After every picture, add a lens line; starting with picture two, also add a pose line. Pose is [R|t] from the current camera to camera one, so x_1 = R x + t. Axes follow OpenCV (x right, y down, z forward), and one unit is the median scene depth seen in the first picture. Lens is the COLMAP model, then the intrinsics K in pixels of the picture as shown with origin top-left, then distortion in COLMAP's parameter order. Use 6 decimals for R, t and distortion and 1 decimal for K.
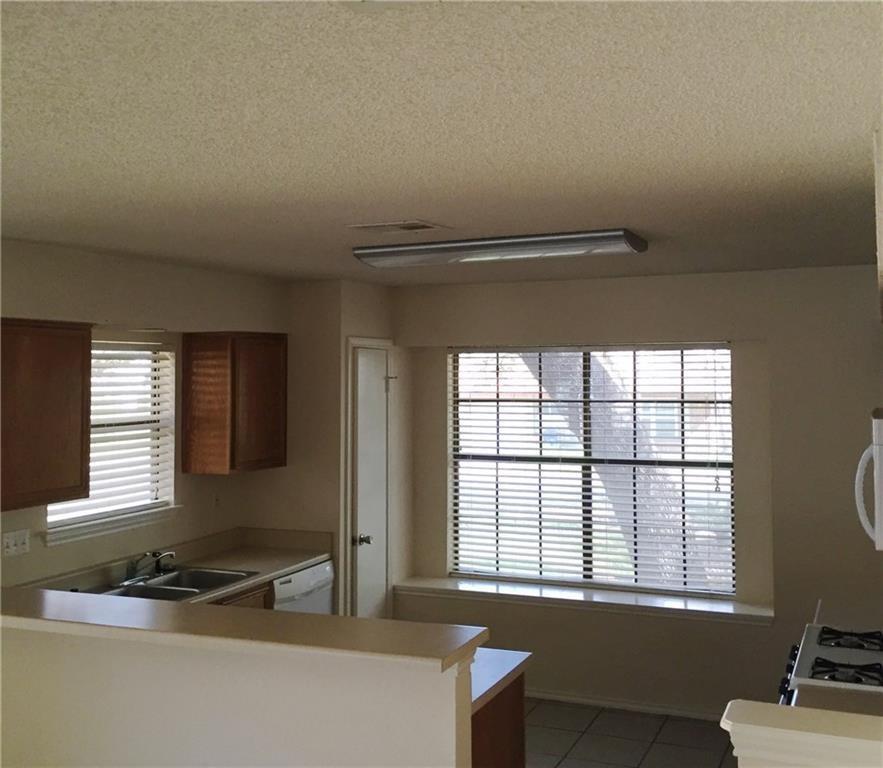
lens RADIAL K [[1028.2, 0, 461.6], [0, 1028.2, 334.2], [0, 0, 1]] dist [0.040915, 0.000000]
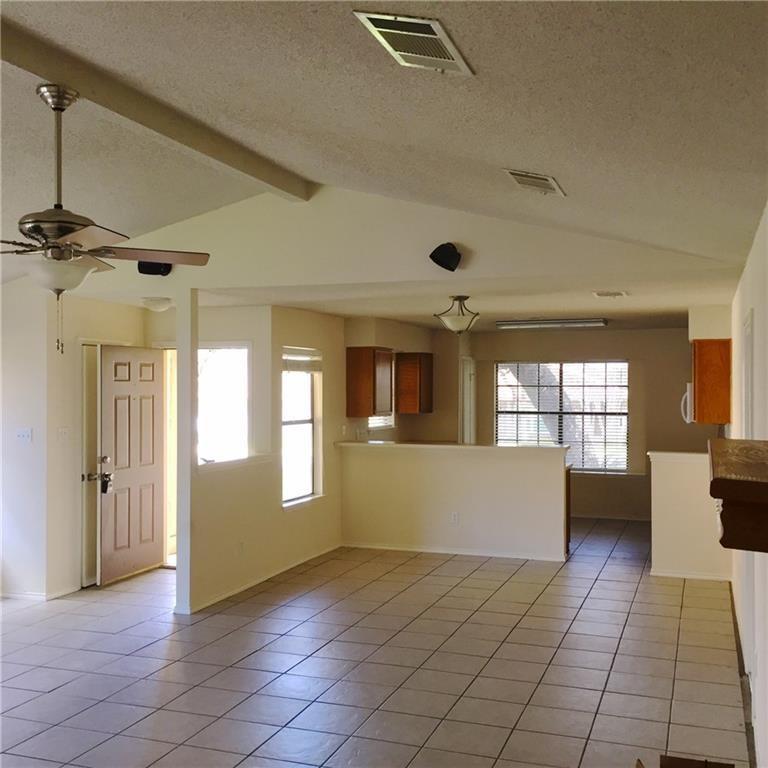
lens RADIAL K [[911.4, 0, 393.3], [0, 911.4, 389.1], [0, 0, 1]] dist [0.068112, 0.000000]
pose [[0.998250, 0.009194, 0.058420, -0.370546], [-0.011446, 0.999199, 0.038337, 0.001401], [-0.058021, -0.038938, 0.997556, -0.975078]]
